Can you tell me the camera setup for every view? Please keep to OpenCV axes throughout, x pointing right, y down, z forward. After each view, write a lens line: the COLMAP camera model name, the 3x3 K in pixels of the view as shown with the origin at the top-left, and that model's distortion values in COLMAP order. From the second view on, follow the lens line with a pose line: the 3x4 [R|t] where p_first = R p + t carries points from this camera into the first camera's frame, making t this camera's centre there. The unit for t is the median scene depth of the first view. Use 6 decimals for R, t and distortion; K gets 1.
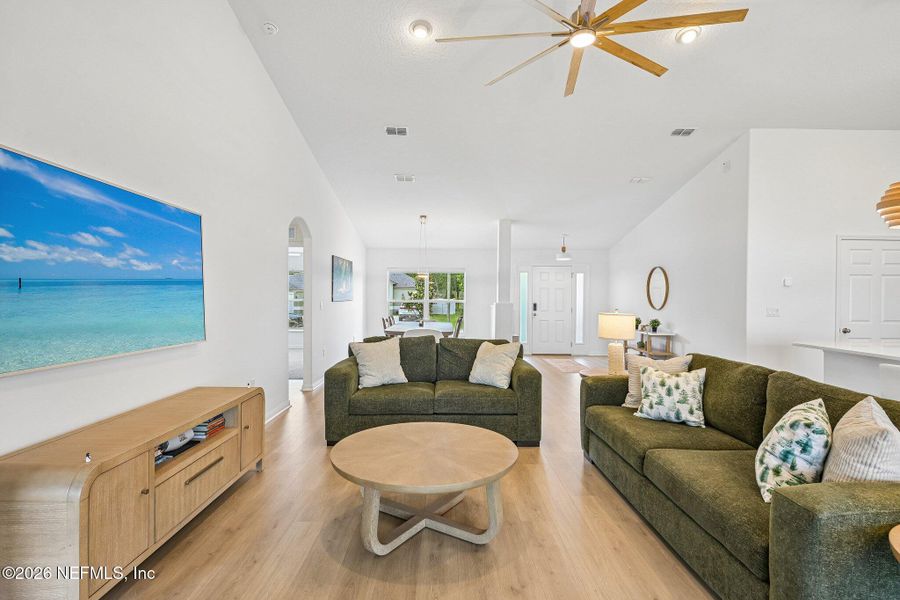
lens RADIAL K [[450.7, 0, 448.7], [0, 450.7, 303.6], [0, 0, 1]] dist [-0.017364, -0.004517]
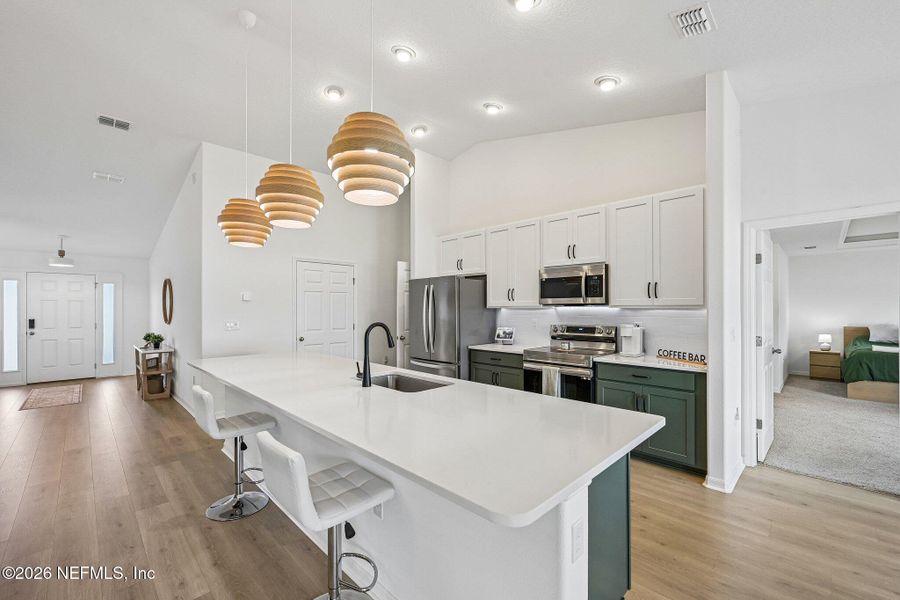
lens RADIAL K [[375.3, 0, 443.1], [0, 375.3, 308.3], [0, 0, 1]] dist [-0.002632, 0.001584]
pose [[0.716280, -0.008473, 0.697761, 0.466379], [0.017074, 0.999840, -0.005386, -0.008042], [-0.697604, 0.015771, 0.716310, 0.039140]]
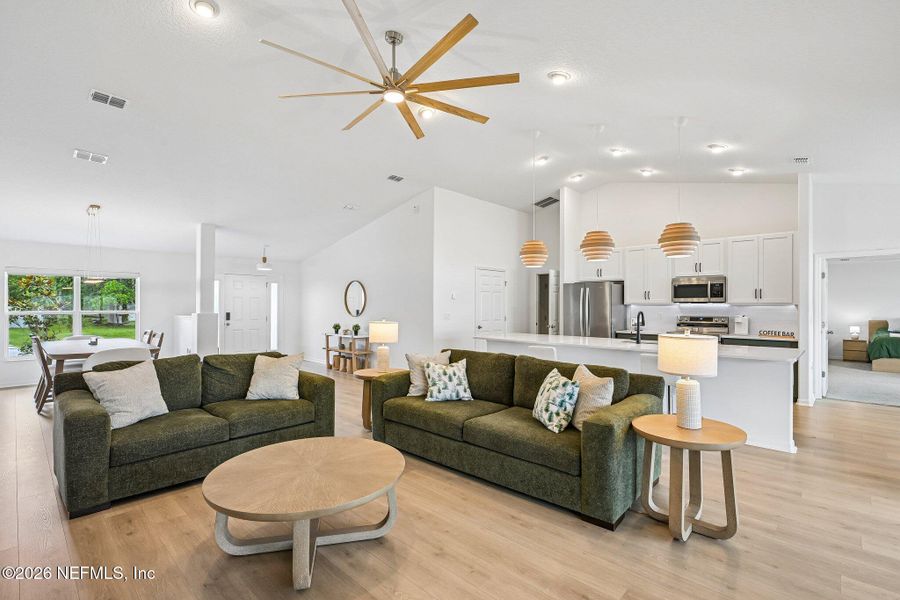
lens RADIAL K [[416.6, 0, 450.5], [0, 416.6, 303.8], [0, 0, 1]] dist [-0.001489, 0.001733]
pose [[0.690730, -0.004131, 0.723101, -0.233556], [0.014209, 0.999868, -0.007861, -0.011533], [-0.722973, 0.015704, 0.690698, 0.066266]]
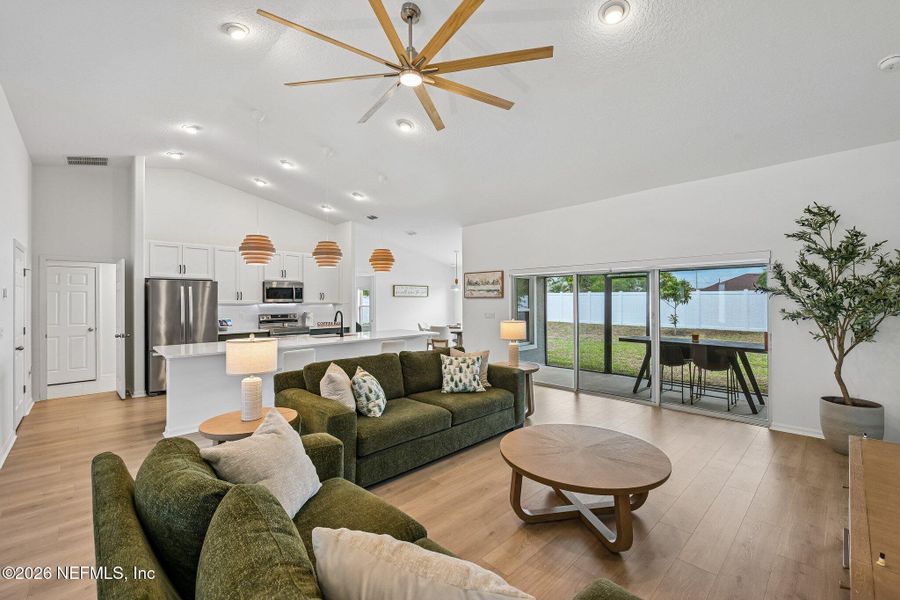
lens RADIAL K [[375.3, 0, 451.9], [0, 375.3, 301.1], [0, 0, 1]] dist [-0.002632, 0.001584]
pose [[-0.695602, -0.005866, 0.718403, -0.236197], [0.010193, 0.999785, 0.018033, -0.037593], [-0.718355, 0.019867, -0.695393, 0.885368]]
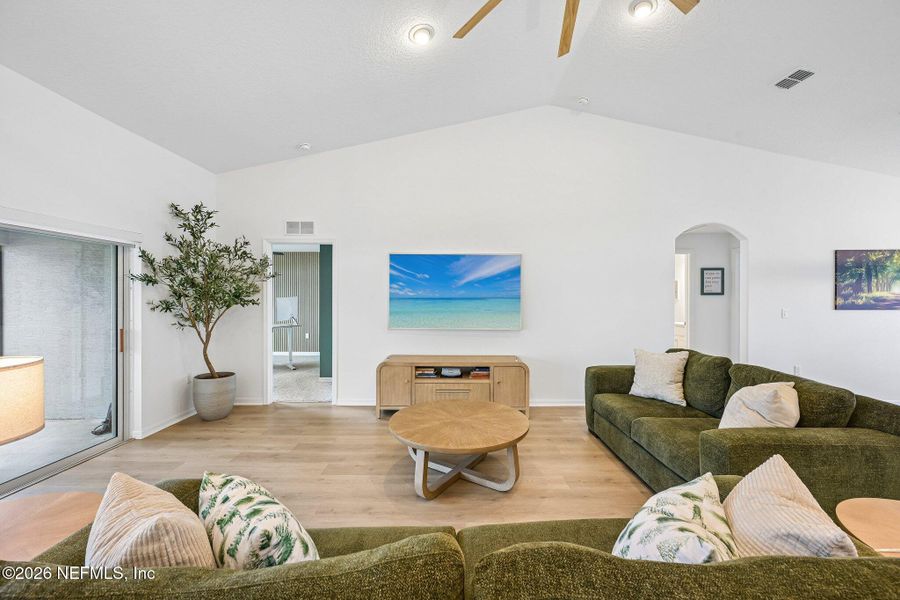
lens RADIAL K [[356.4, 0, 450.6], [0, 356.4, 297.8], [0, 0, 1]] dist [-0.000155, 0.000269]
pose [[-0.007818, -0.003881, -0.999962, 0.468133], [-0.018318, 0.999825, -0.003738, -0.014336], [0.999802, 0.018288, -0.007888, 0.456294]]
